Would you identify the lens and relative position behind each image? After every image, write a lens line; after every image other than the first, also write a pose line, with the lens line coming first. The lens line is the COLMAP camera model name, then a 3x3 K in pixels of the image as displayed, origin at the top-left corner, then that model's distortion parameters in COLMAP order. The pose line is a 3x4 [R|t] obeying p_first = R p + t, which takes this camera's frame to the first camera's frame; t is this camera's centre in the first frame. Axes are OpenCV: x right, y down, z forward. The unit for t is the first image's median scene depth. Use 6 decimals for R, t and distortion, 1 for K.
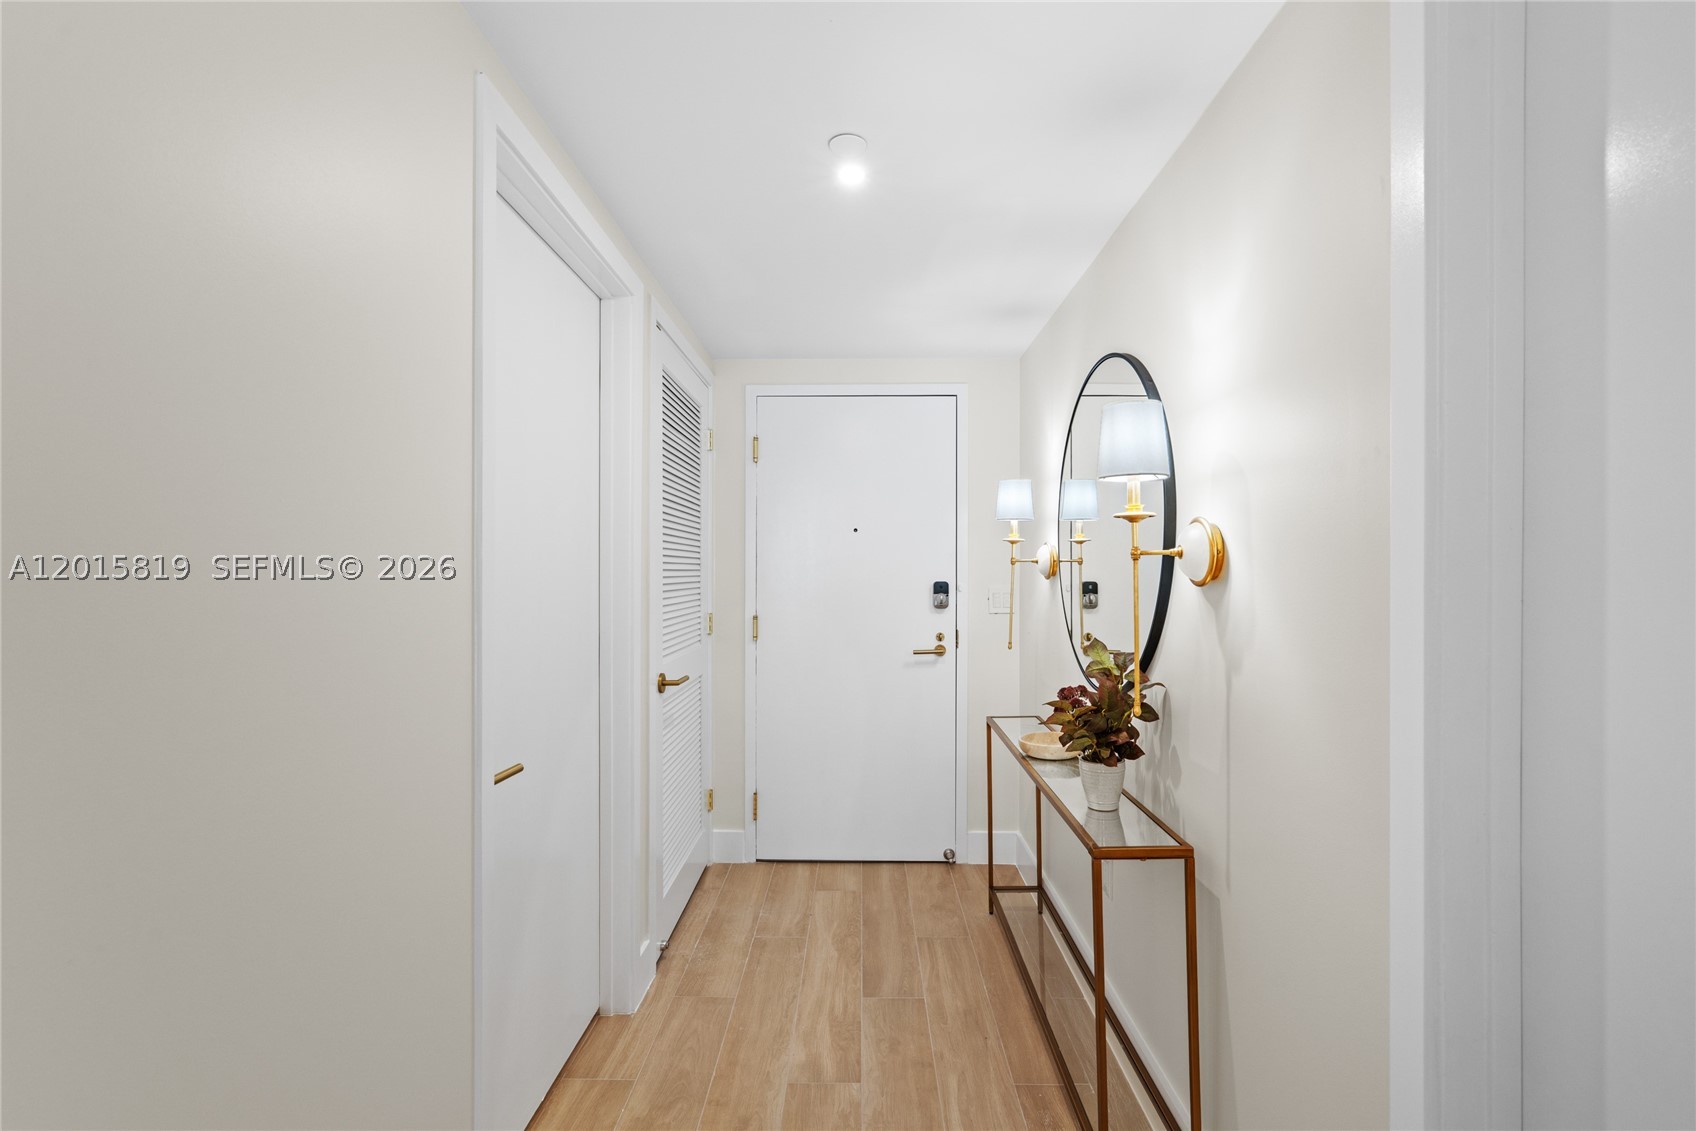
lens RADIAL K [[763.1, 0, 850.4], [0, 763.1, 562.5], [0, 0, 1]] dist [-0.003877, 0.001525]
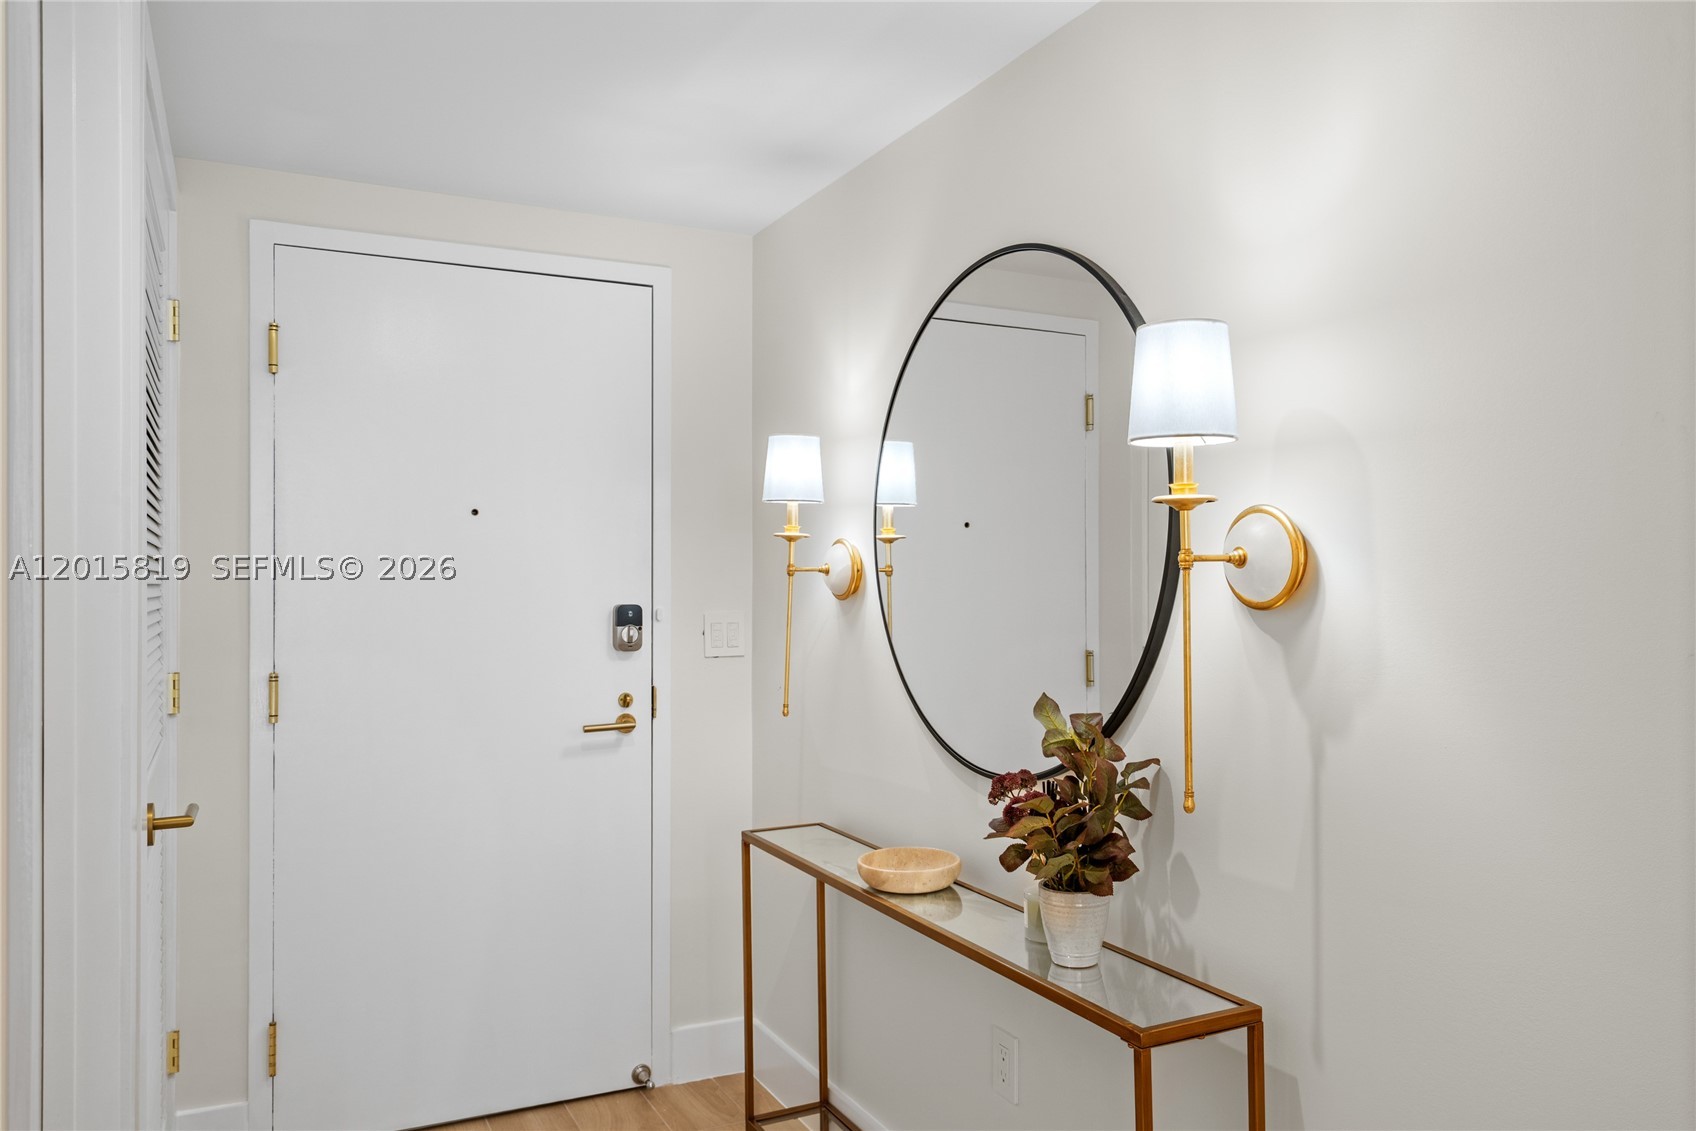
lens RADIAL K [[1224.4, 0, 846.2], [0, 1224.4, 573.5], [0, 0, 1]] dist [0.011809, 0.001090]
pose [[0.892082, 0.004627, 0.451849, -0.241269], [-0.004848, 0.999988, -0.000668, 0.001615], [-0.451847, -0.001595, 0.892094, 0.149350]]
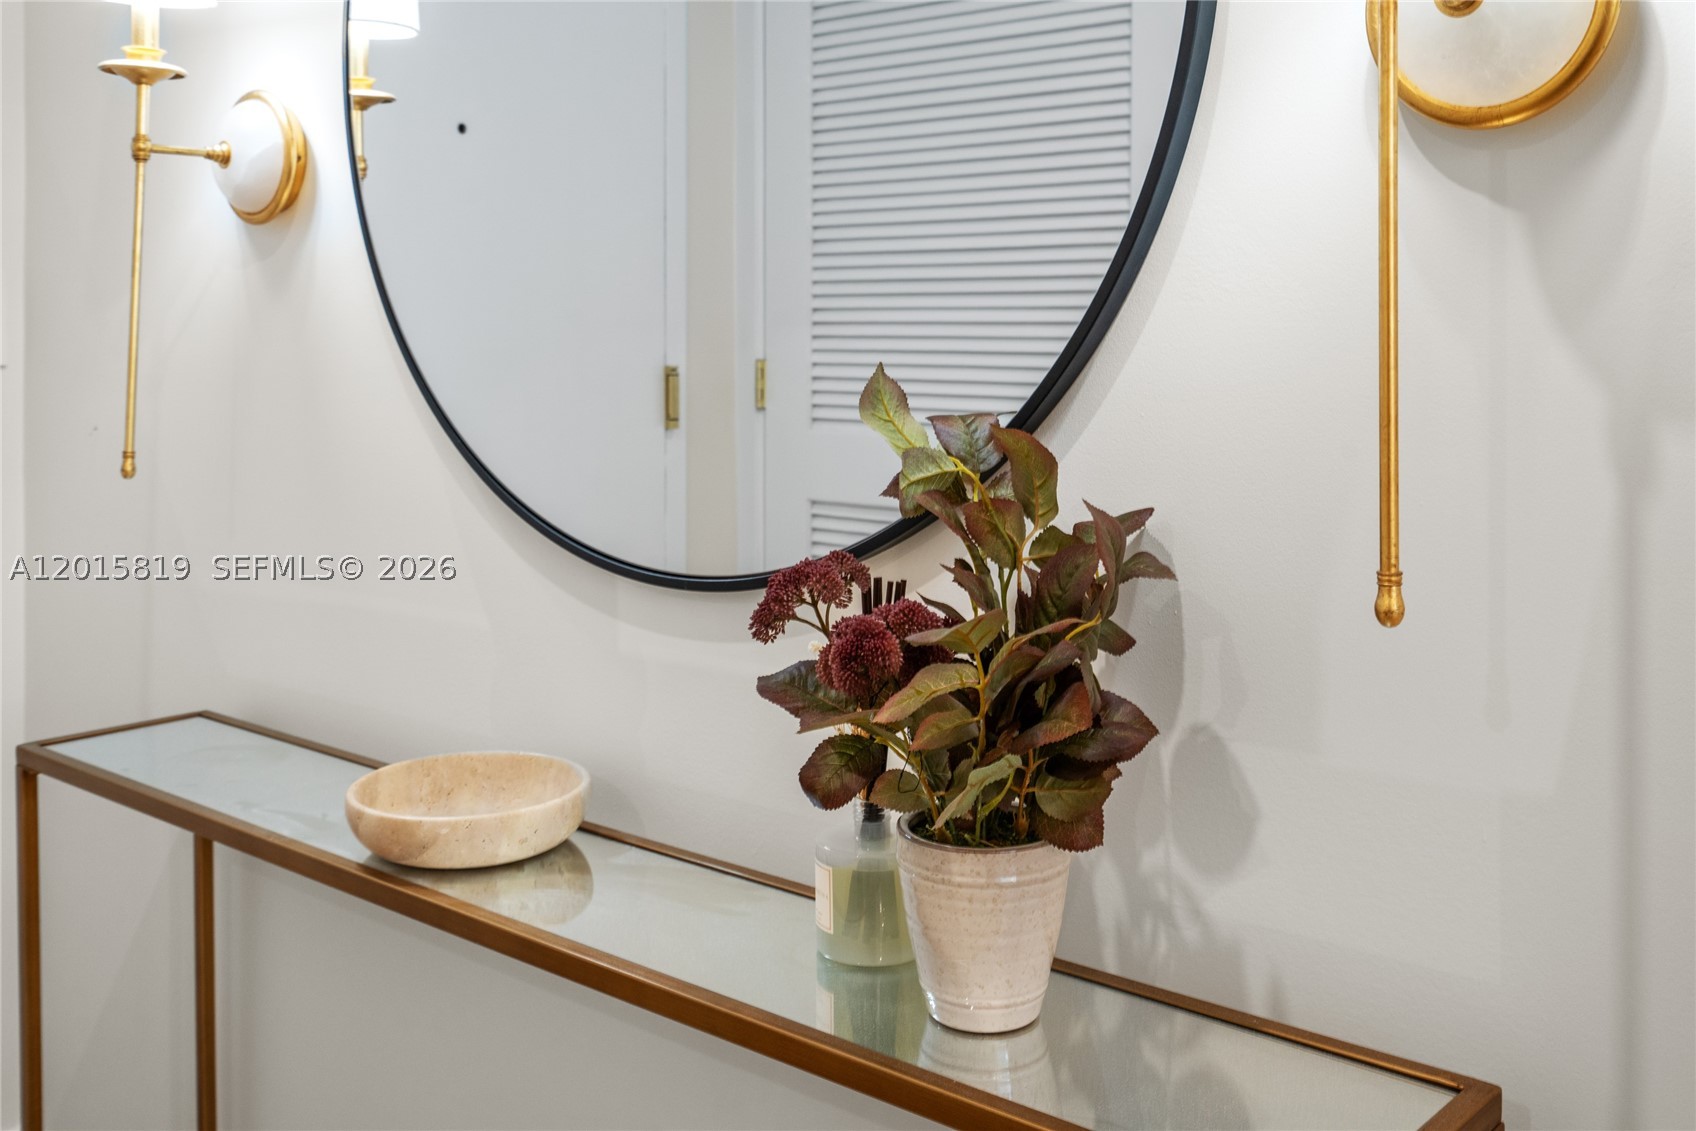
lens RADIAL K [[1730.9, 0, 844.4], [0, 1730.9, 337.7], [0, 0, 1]] dist [0.006818, 0.009065]
pose [[0.652695, -0.001510, 0.757619, -0.113045], [-0.009221, 0.999908, 0.009938, 0.072534], [-0.757565, -0.013472, 0.652621, 0.537398]]
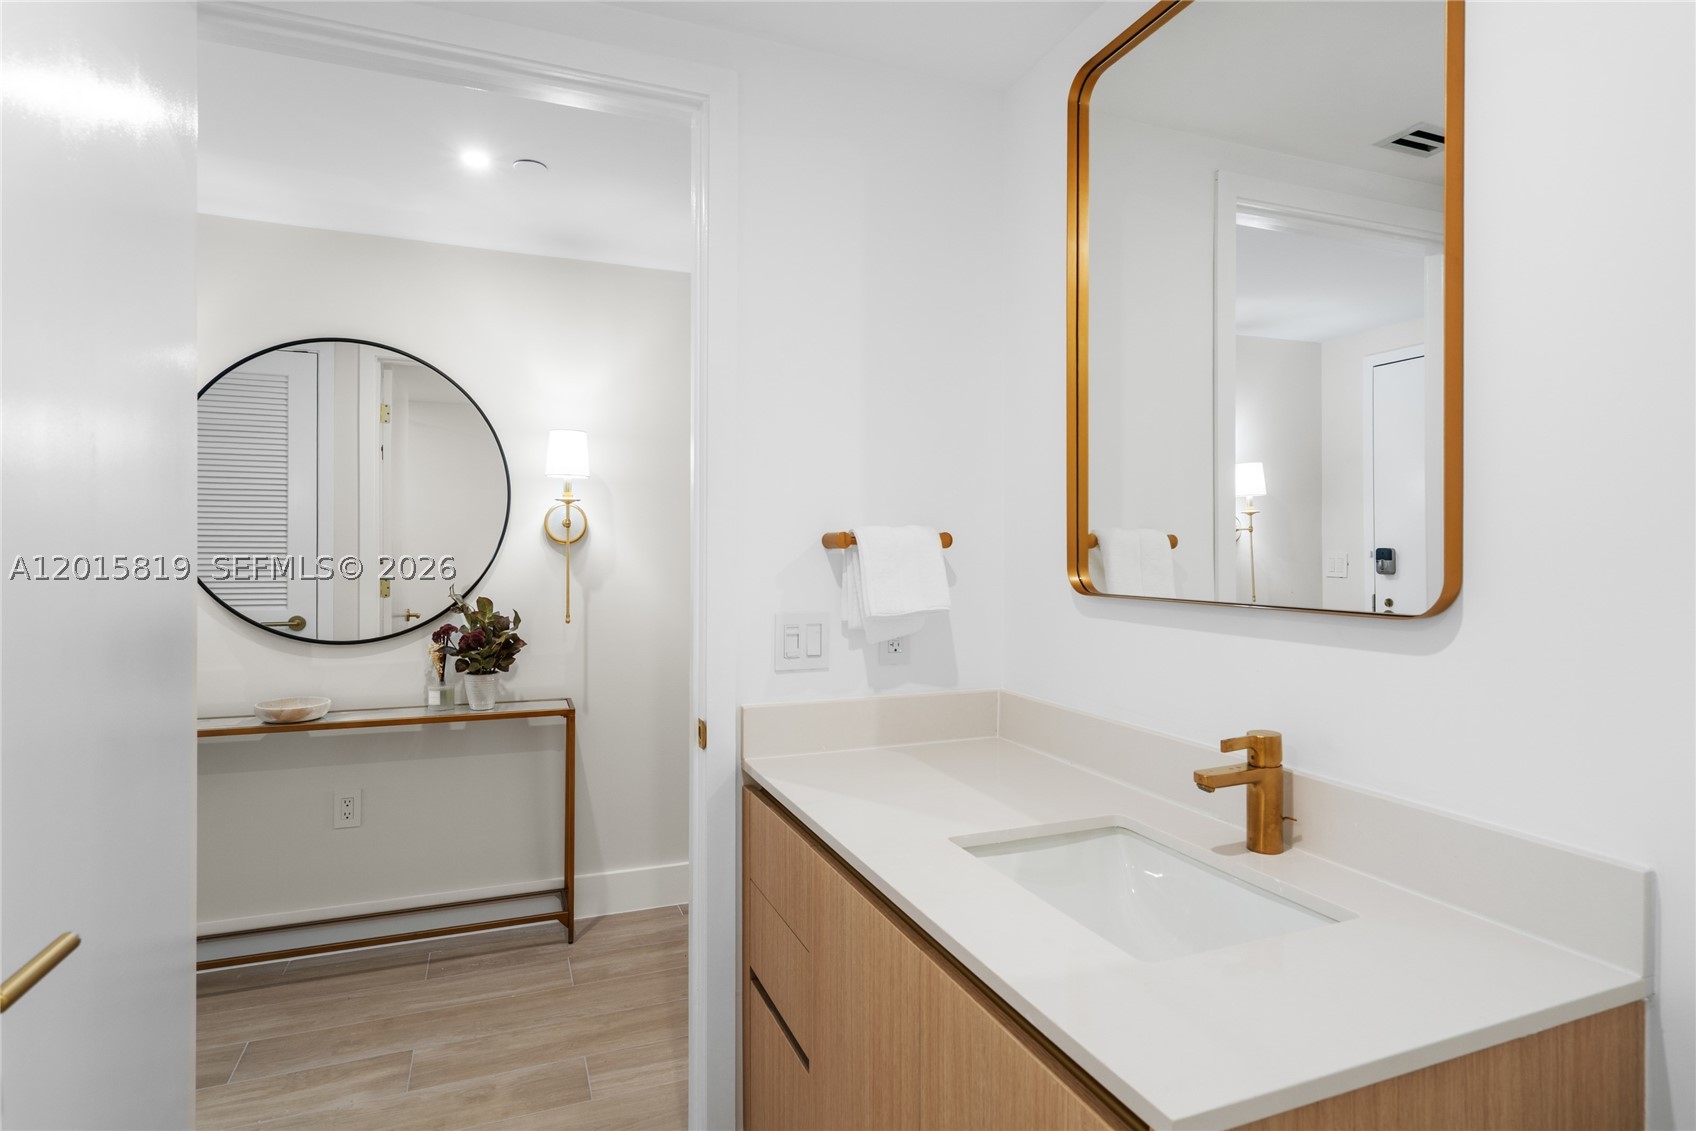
lens RADIAL K [[867.7, 0, 848.0], [0, 867.7, 565.5], [0, 0, 1]] dist [0.001698, 0.000226]
pose [[-0.389754, 0.000730, 0.920919, -1.089096], [-0.008523, 0.999954, -0.004400, 0.057066], [-0.920879, -0.009564, -0.389730, 0.823366]]
